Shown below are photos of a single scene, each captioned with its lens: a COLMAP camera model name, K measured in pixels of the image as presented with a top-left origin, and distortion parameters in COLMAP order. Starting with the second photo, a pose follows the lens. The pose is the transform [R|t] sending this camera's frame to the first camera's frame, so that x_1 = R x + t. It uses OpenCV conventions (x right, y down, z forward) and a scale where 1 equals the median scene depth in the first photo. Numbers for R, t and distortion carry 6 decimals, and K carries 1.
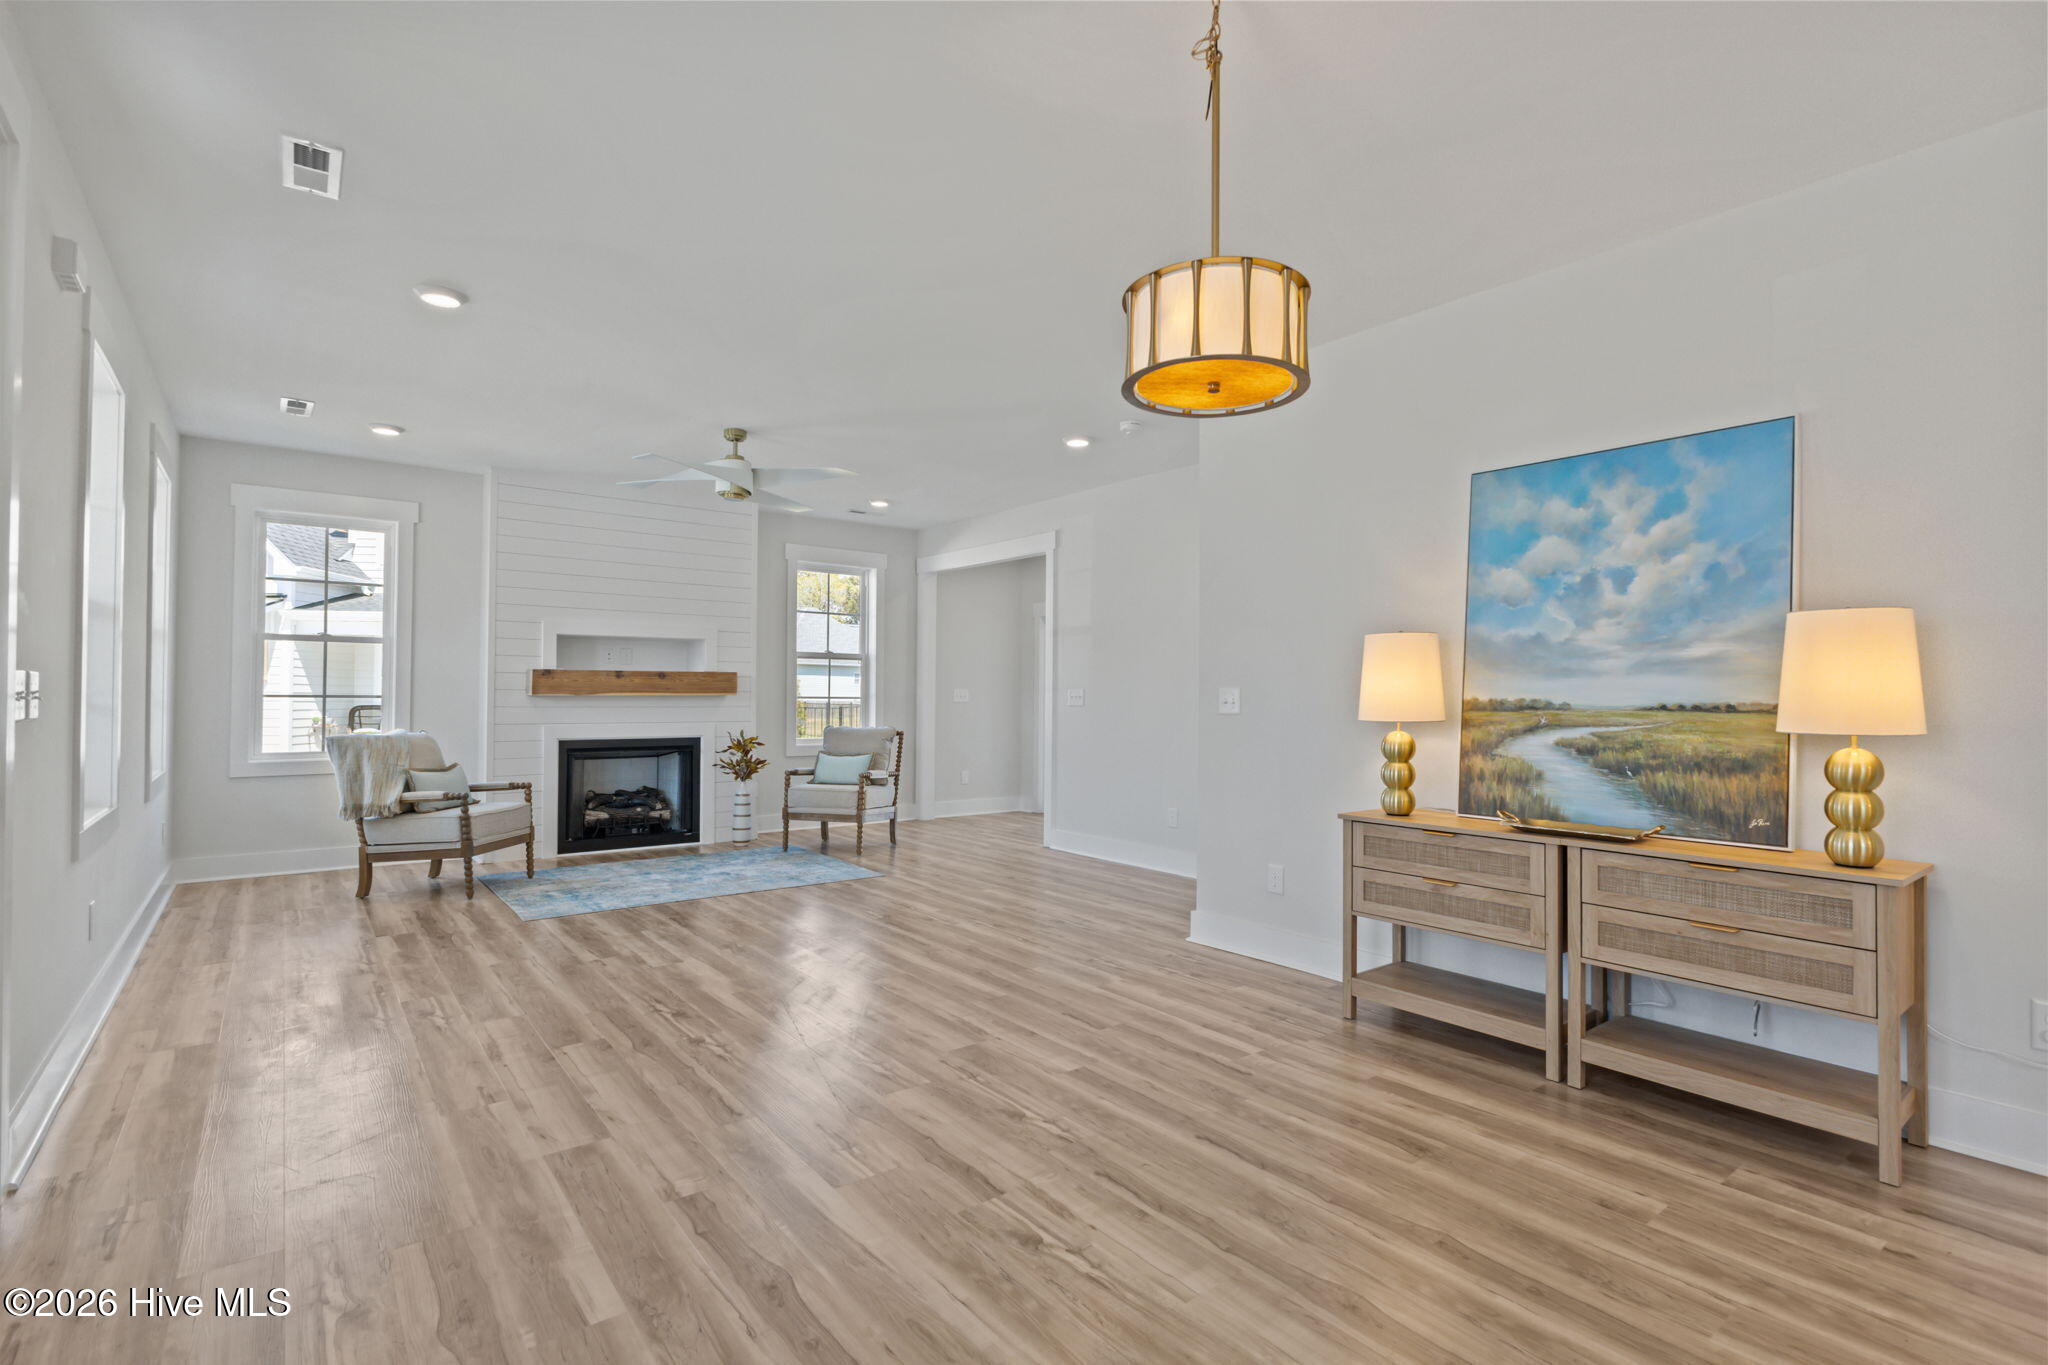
lens RADIAL K [[952.8, 0, 1024.0], [0, 952.8, 682.5], [0, 0, 1]] dist [-0.008502, -0.000342]
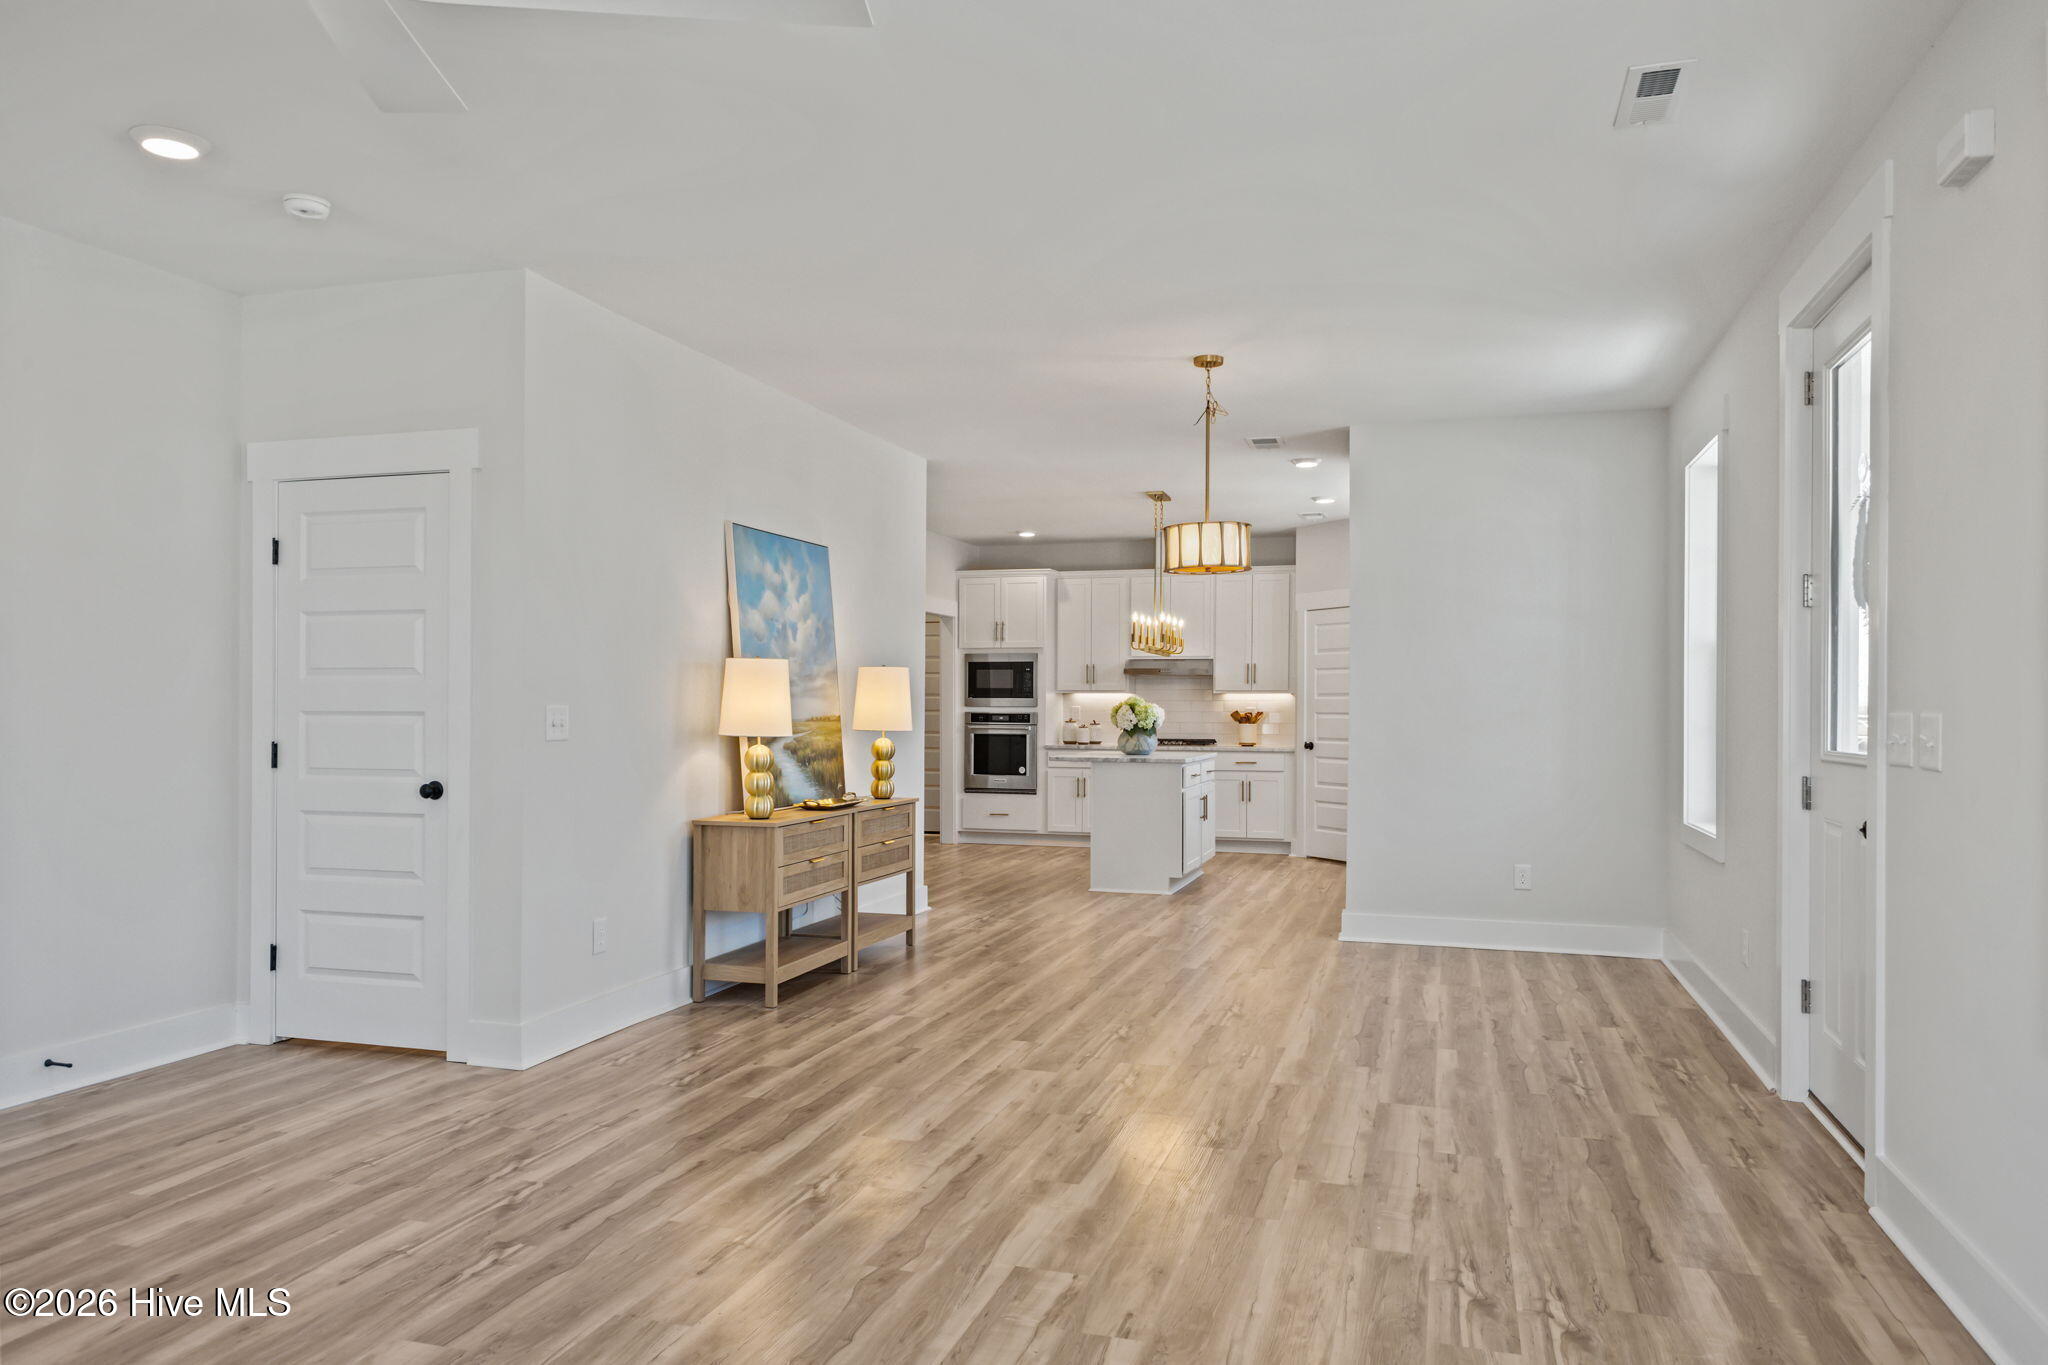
lens RADIAL K [[1373.3, 0, 1025.2], [0, 1373.3, 698.0], [0, 0, 1]] dist [0.003370, -0.001609]
pose [[-0.572441, -0.007361, 0.819913, -1.233373], [-0.019383, 0.999802, -0.004557, -0.003989], [-0.819717, -0.018501, -0.572471, 1.834053]]
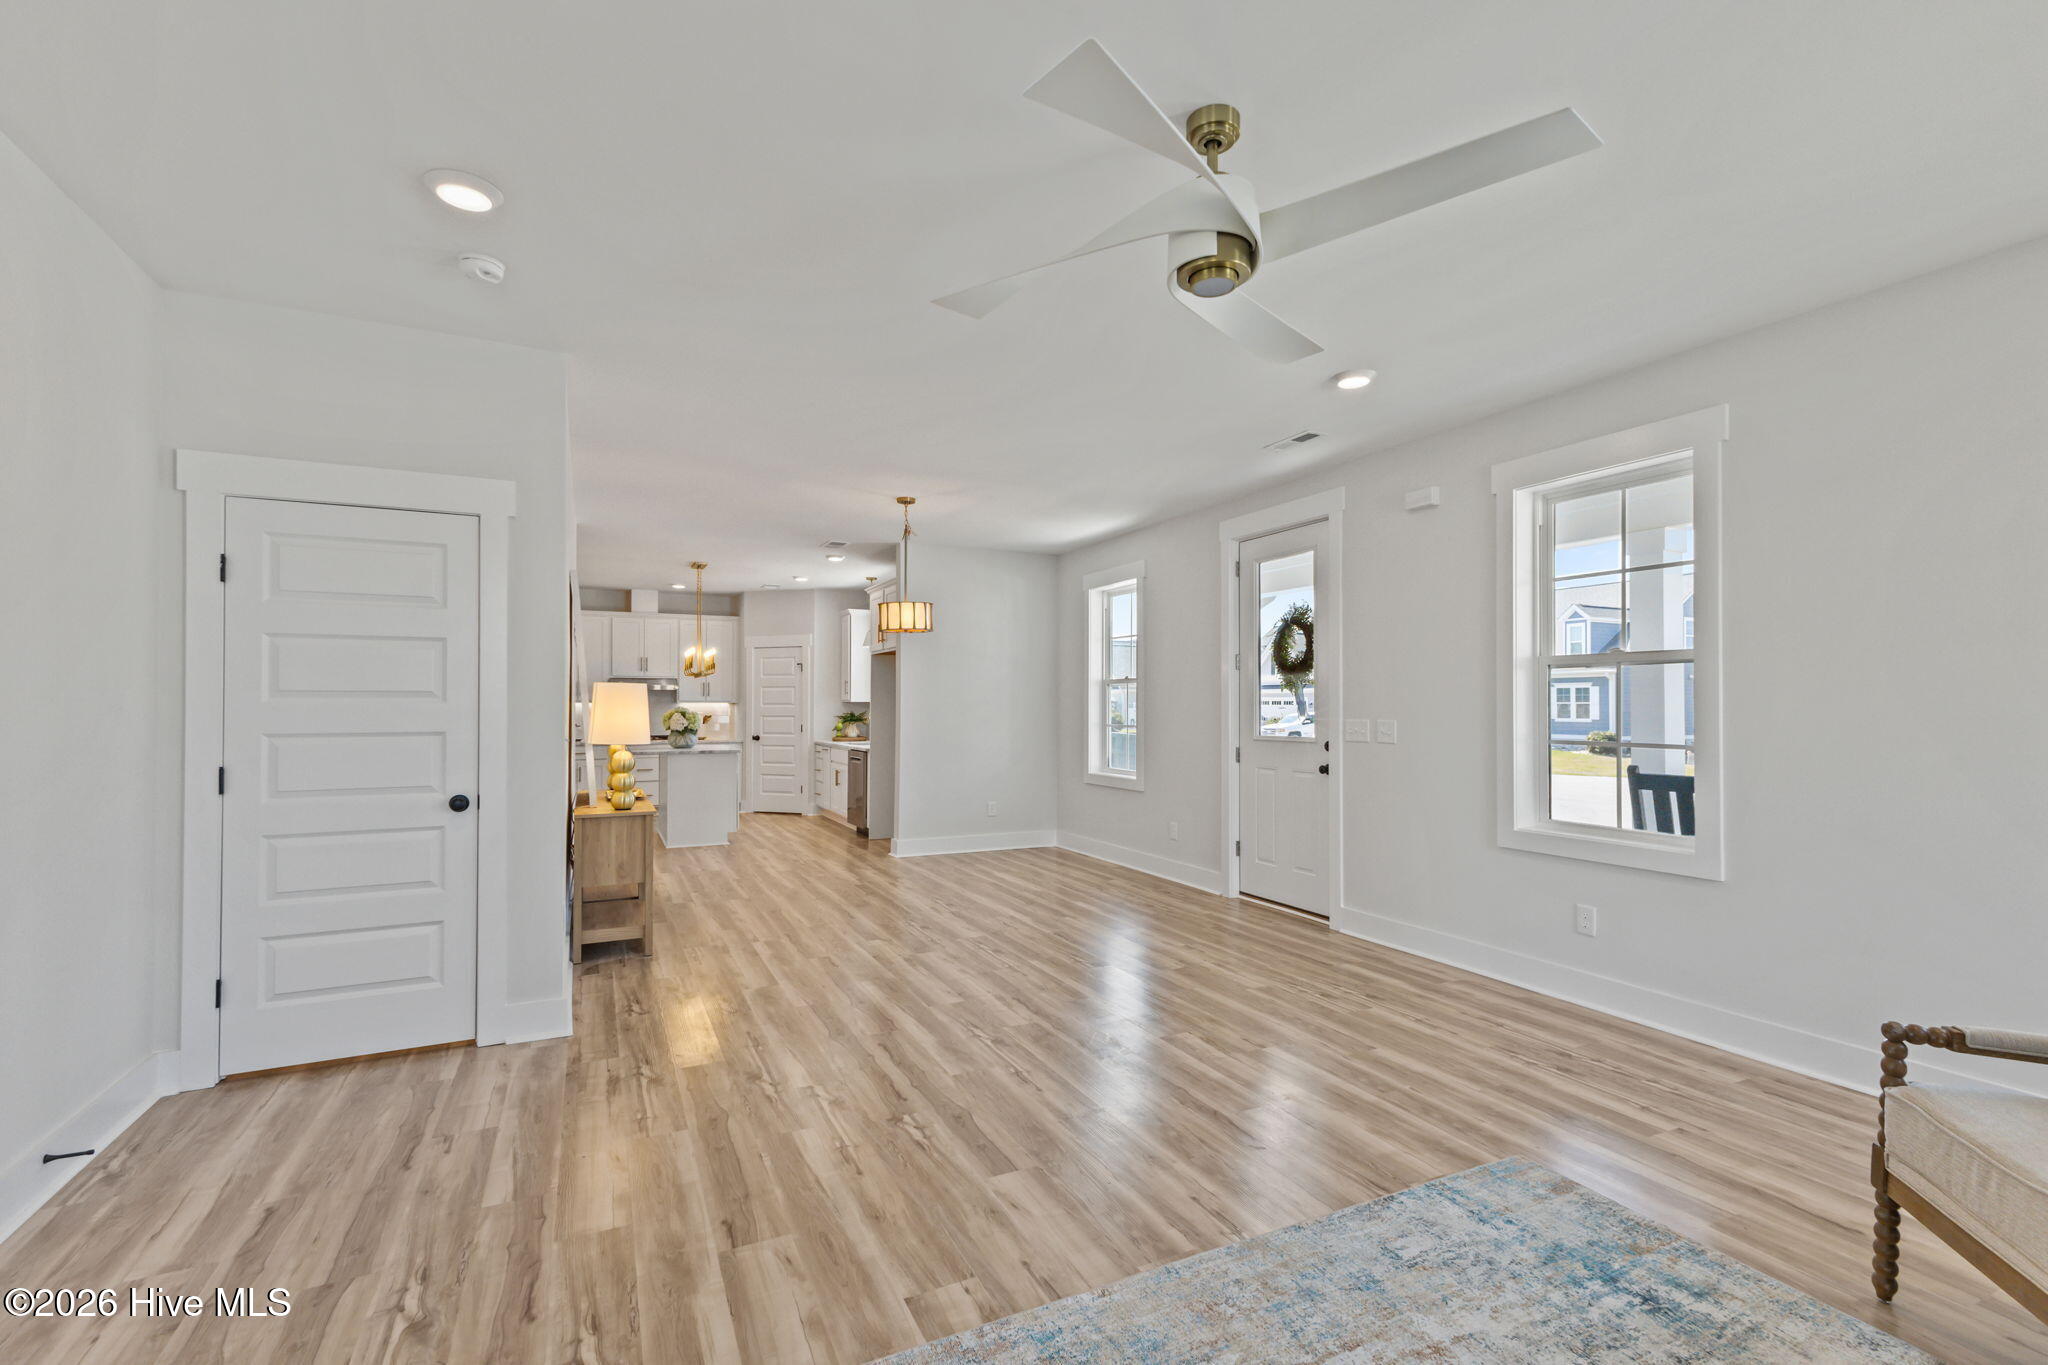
lens RADIAL K [[915.9, 0, 1024.0], [0, 915.9, 682.5], [0, 0, 1]] dist [0.015295, 0.000002]
pose [[-0.976463, -0.002161, 0.215673, -0.542244], [-0.010089, 0.999313, -0.035666, -0.009926], [-0.215448, -0.037003, -0.975814, 2.437187]]
